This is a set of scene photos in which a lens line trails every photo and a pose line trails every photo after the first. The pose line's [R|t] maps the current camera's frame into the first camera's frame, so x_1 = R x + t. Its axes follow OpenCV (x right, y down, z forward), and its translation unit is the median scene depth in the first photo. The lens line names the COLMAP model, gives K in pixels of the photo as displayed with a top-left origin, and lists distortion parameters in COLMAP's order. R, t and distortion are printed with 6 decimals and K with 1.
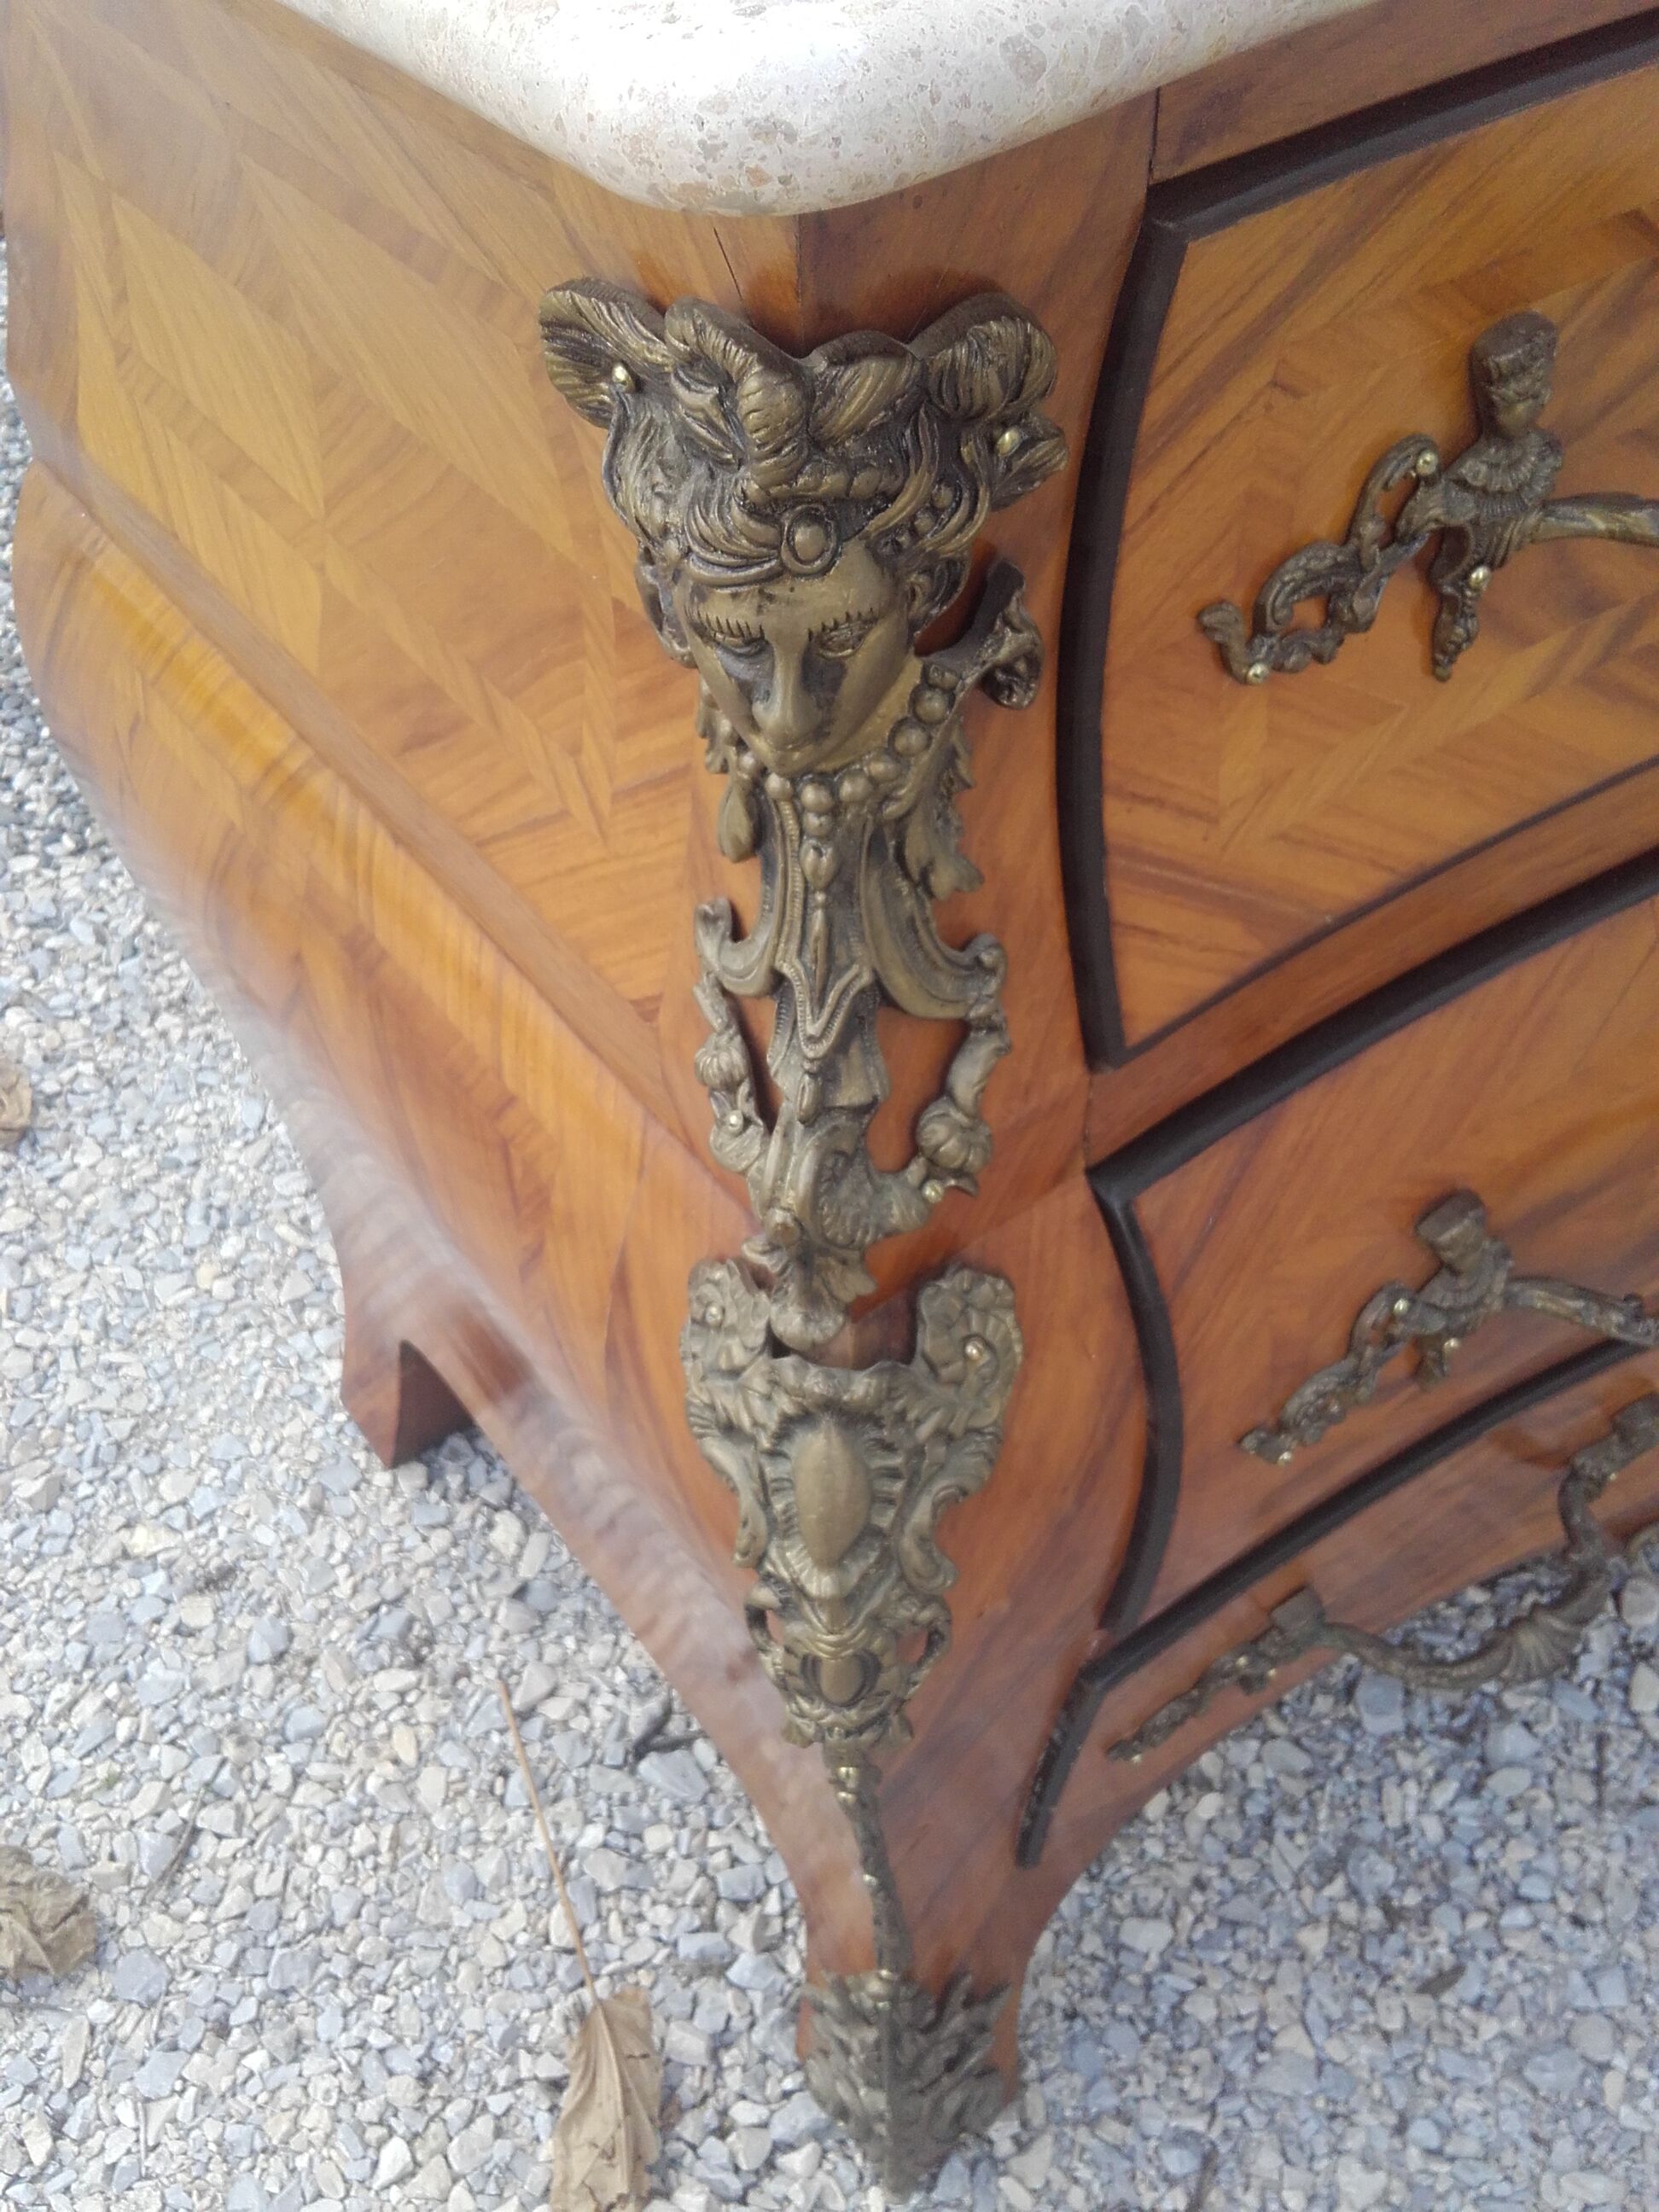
lens RADIAL K [[2051.8, 0, 783.7], [0, 2051.8, 1105.3], [0, 0, 1]] dist [0.076964, -0.182637]
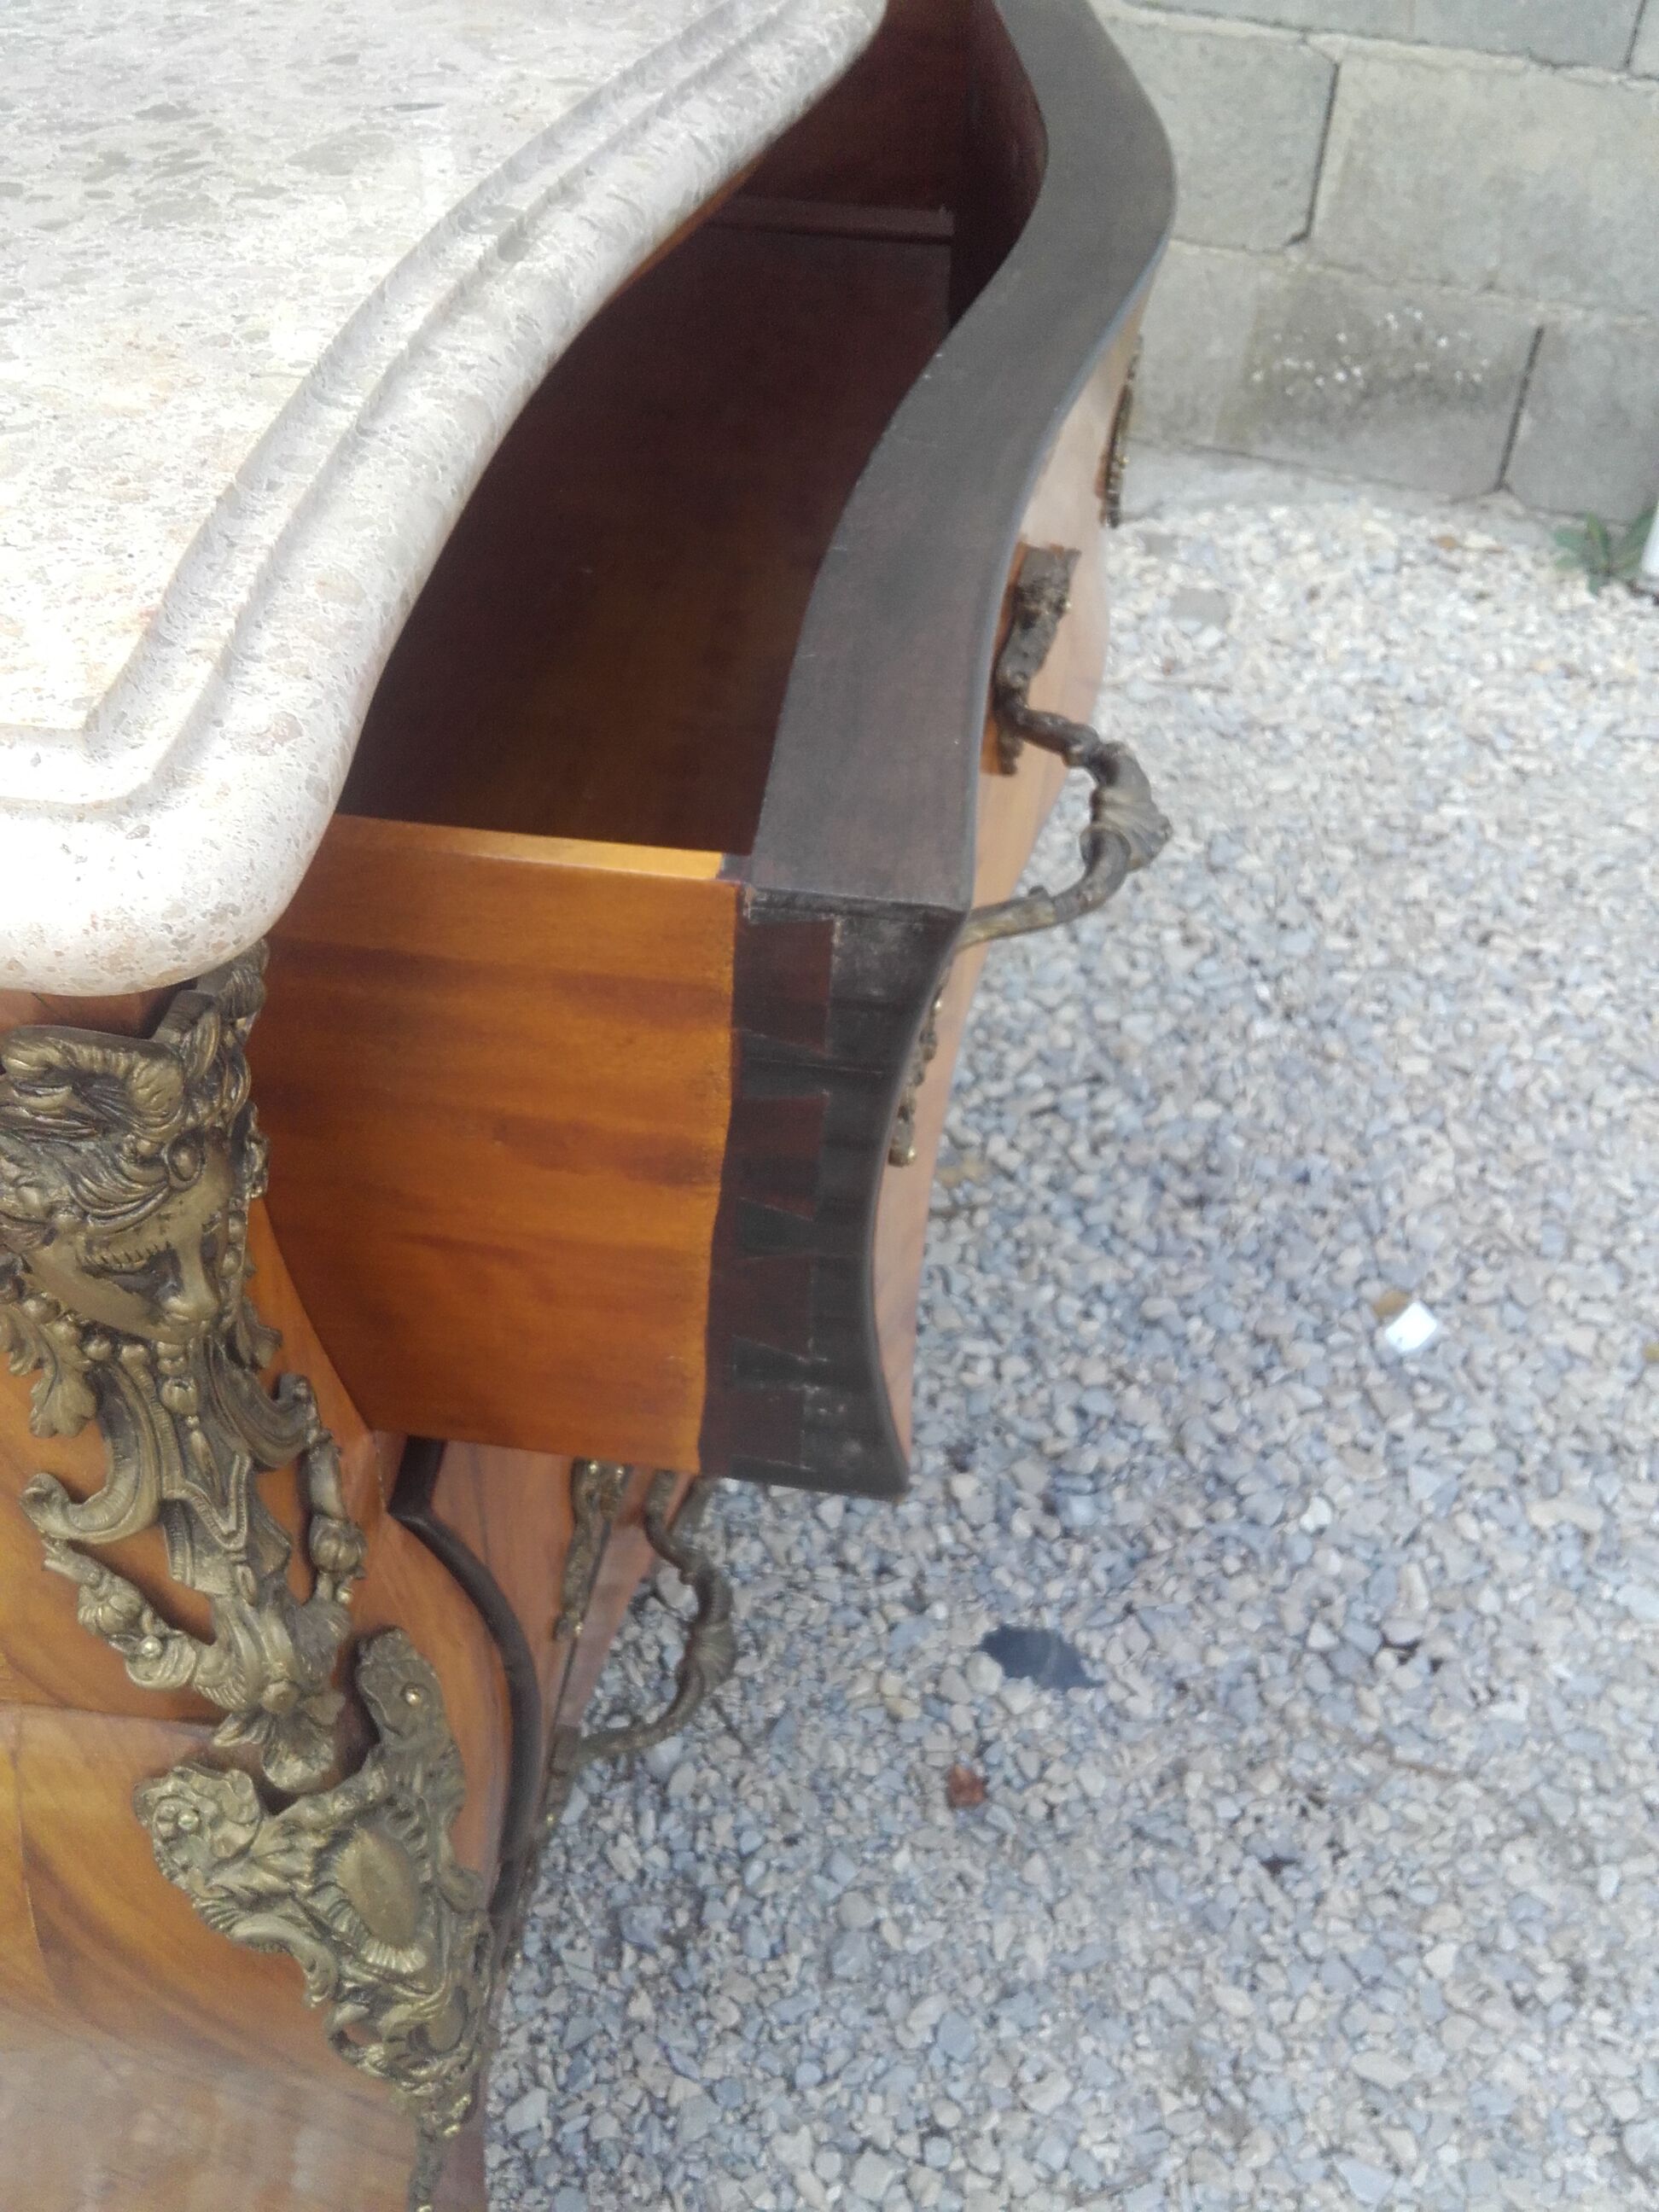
lens RADIAL K [[2051.8, 0, 783.7], [0, 2051.8, 1105.3], [0, 0, 1]] dist [0.076964, -0.182637]
pose [[0.669876, -0.431206, 0.604423, -0.164155], [0.483574, 0.871115, 0.085528, -0.084455], [-0.563402, 0.234991, 0.792059, -0.050624]]
